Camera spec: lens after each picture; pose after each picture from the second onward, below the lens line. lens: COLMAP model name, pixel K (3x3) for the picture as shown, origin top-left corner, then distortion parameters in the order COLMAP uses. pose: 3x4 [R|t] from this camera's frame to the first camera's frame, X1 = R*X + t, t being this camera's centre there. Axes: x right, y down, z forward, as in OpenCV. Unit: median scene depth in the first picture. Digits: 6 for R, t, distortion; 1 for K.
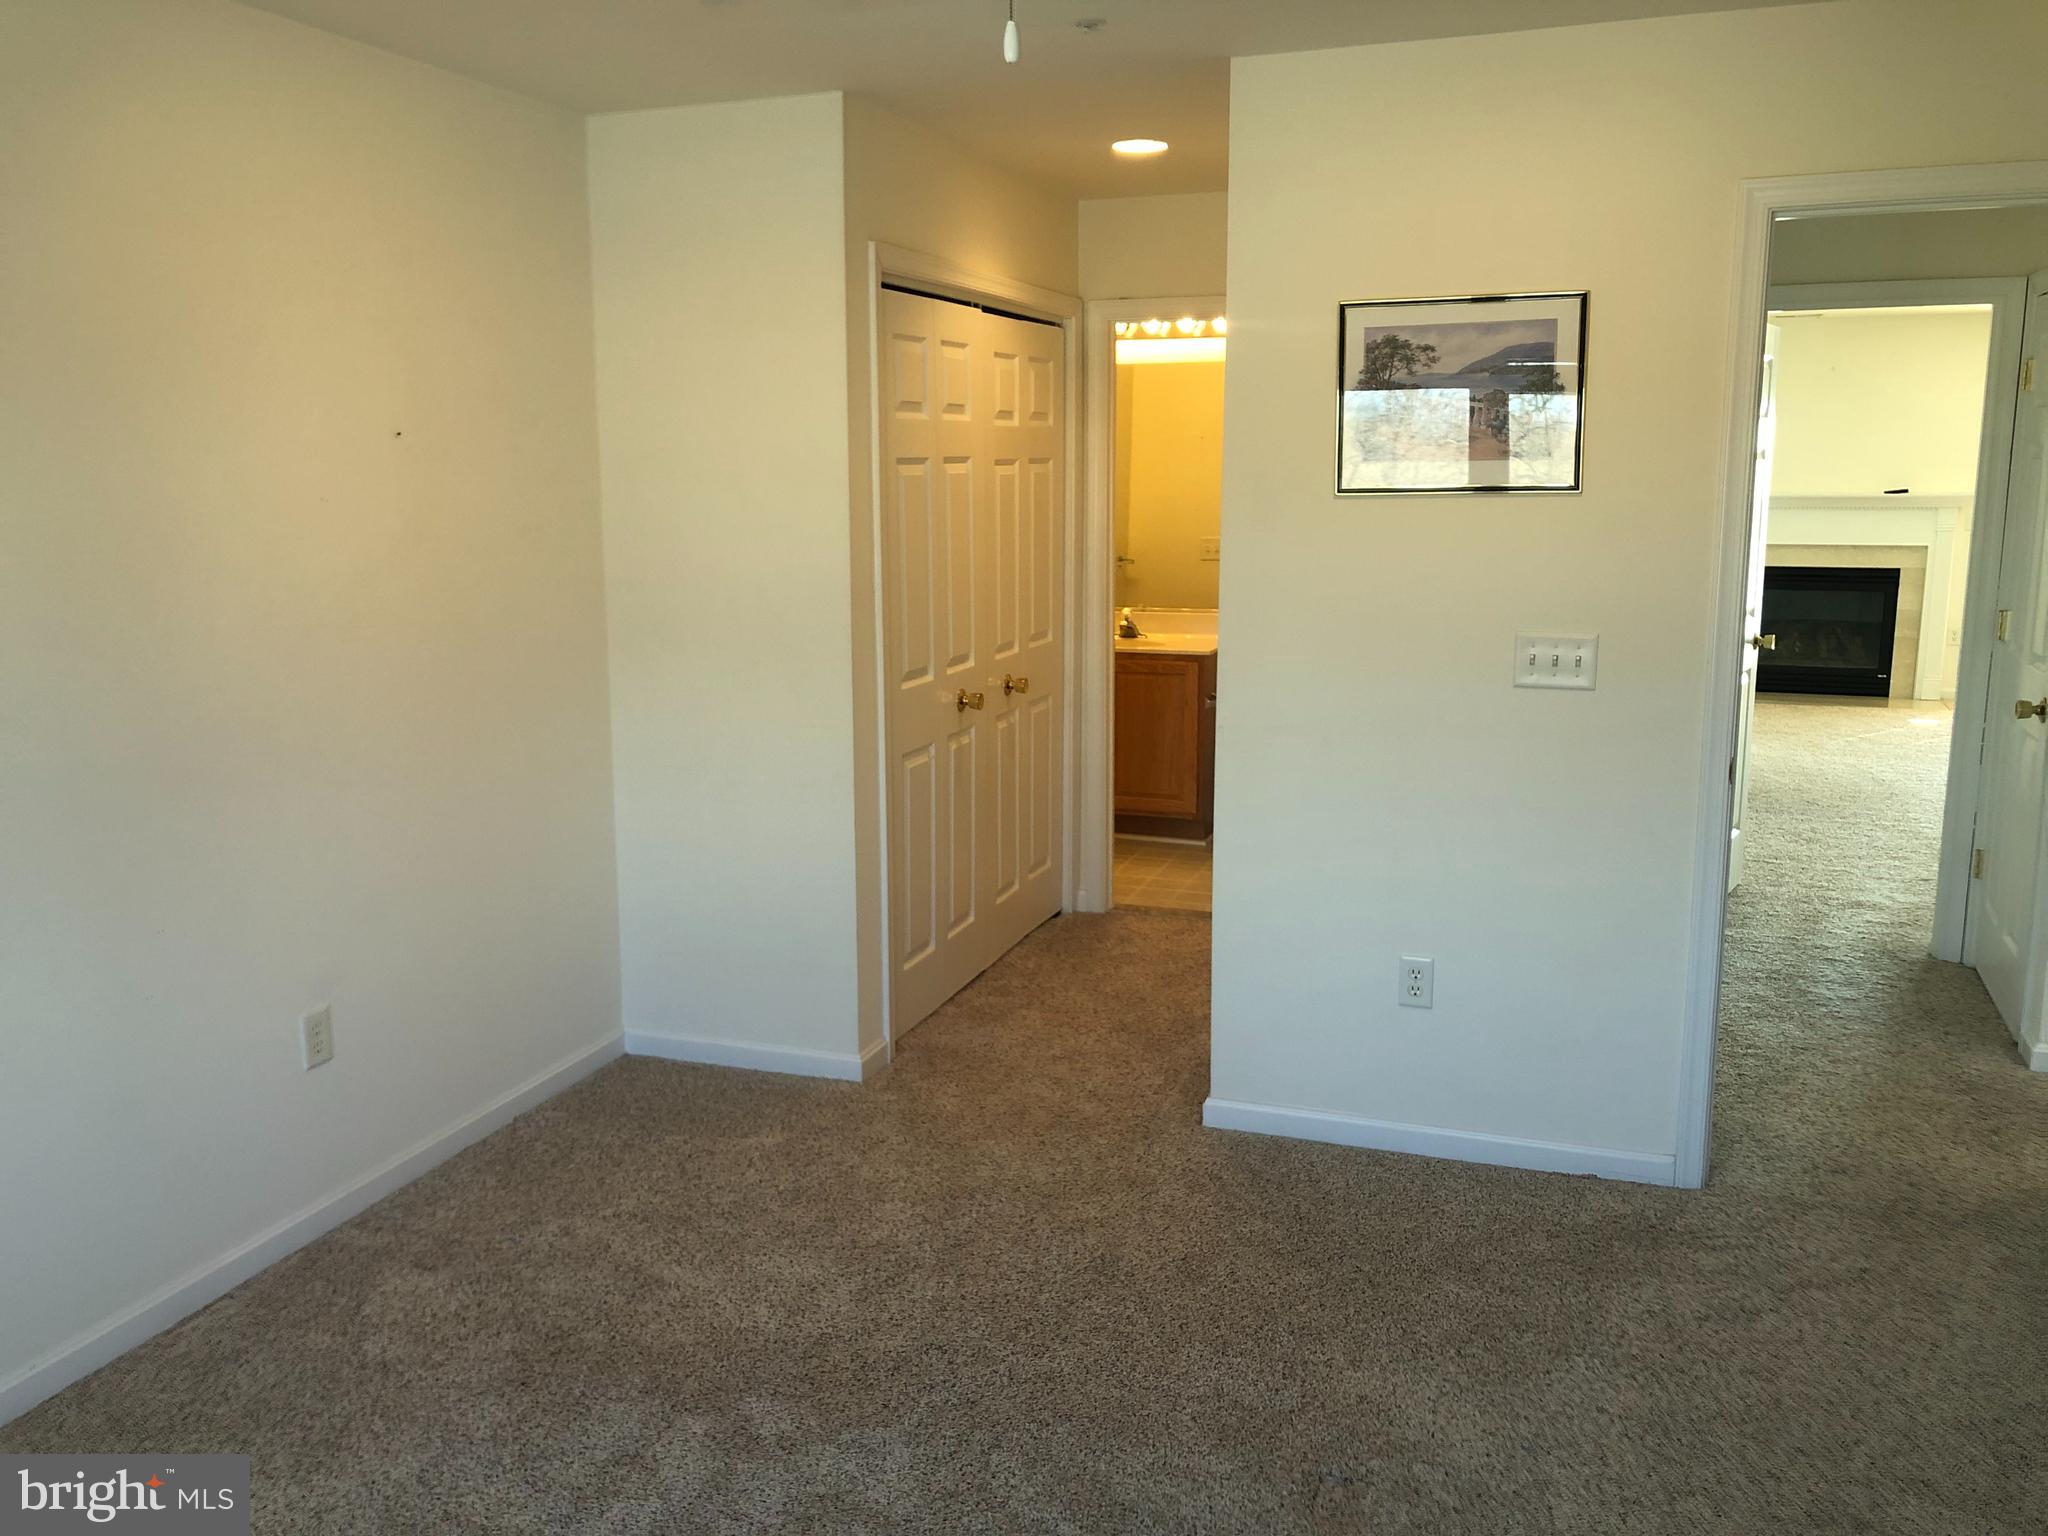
lens RADIAL K [[1690.8, 0, 1028.0], [0, 1690.8, 769.5], [0, 0, 1]] dist [-0.002116, 0.000768]
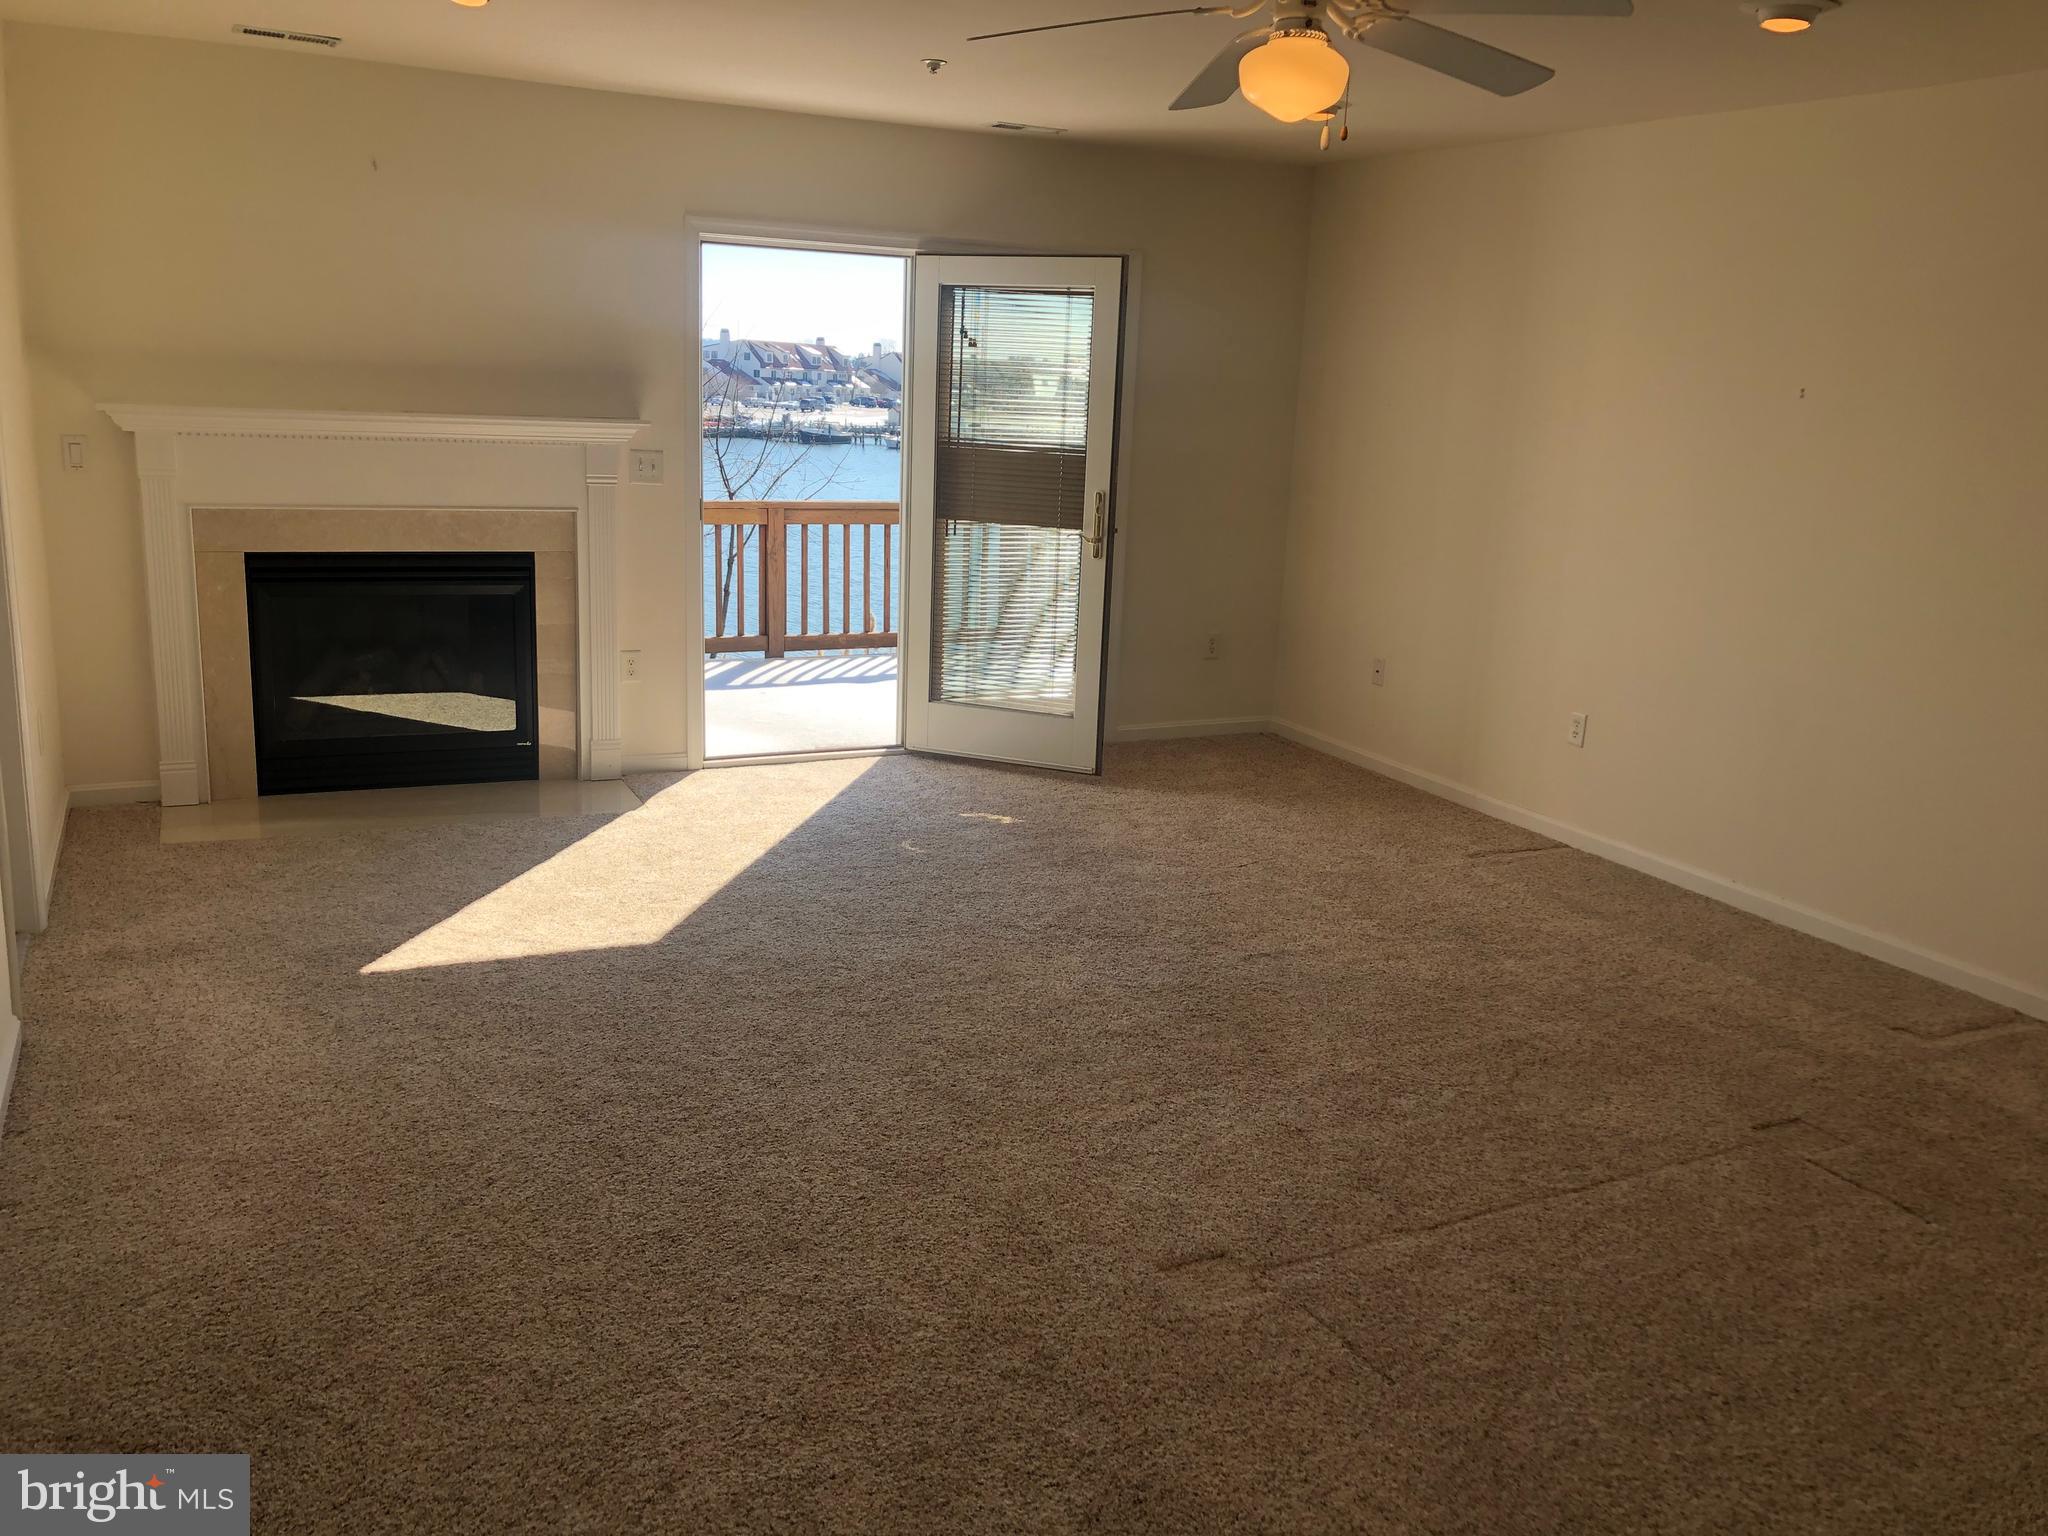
lens RADIAL K [[1690.8, 0, 1029.6], [0, 1690.8, 762.3], [0, 0, 1]] dist [-0.002116, 0.000768]
pose [[0.725389, -0.107370, 0.679914, 0.249945], [0.094614, 0.993937, 0.056017, -0.066475], [-0.681806, 0.023695, 0.731149, 0.484953]]
